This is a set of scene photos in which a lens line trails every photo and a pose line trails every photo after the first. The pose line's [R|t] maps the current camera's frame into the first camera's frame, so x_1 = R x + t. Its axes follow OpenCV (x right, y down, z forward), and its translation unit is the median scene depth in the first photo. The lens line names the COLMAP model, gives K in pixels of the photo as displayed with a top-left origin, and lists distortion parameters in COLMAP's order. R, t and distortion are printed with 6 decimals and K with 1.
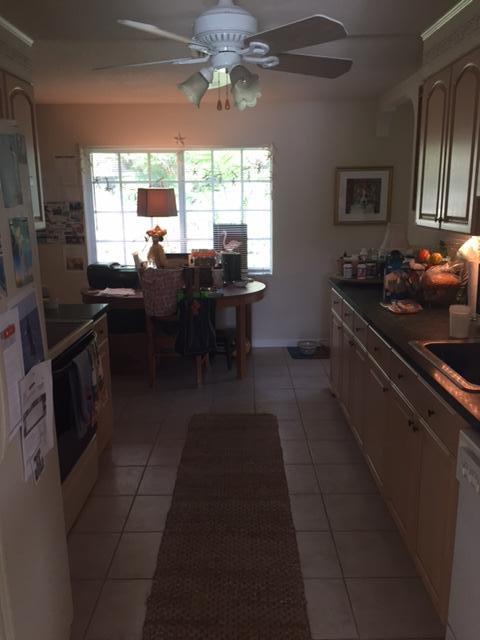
lens RADIAL K [[547.5, 0, 241.5], [0, 547.5, 320.3], [0, 0, 1]] dist [0.064191, -0.085297]
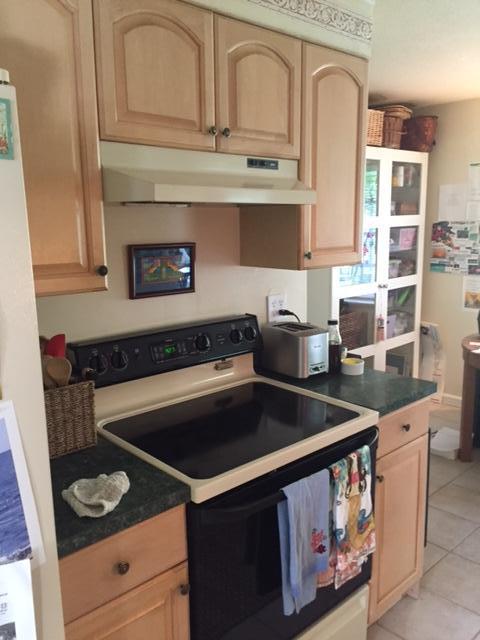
lens RADIAL K [[547.5, 0, 240.0], [0, 547.5, 315.9], [0, 0, 1]] dist [0.064191, -0.085297]
pose [[0.687955, 0.120783, -0.715632, 0.028437], [-0.149183, 0.988532, 0.023429, -0.050951], [0.710255, 0.090642, 0.698085, 0.227722]]
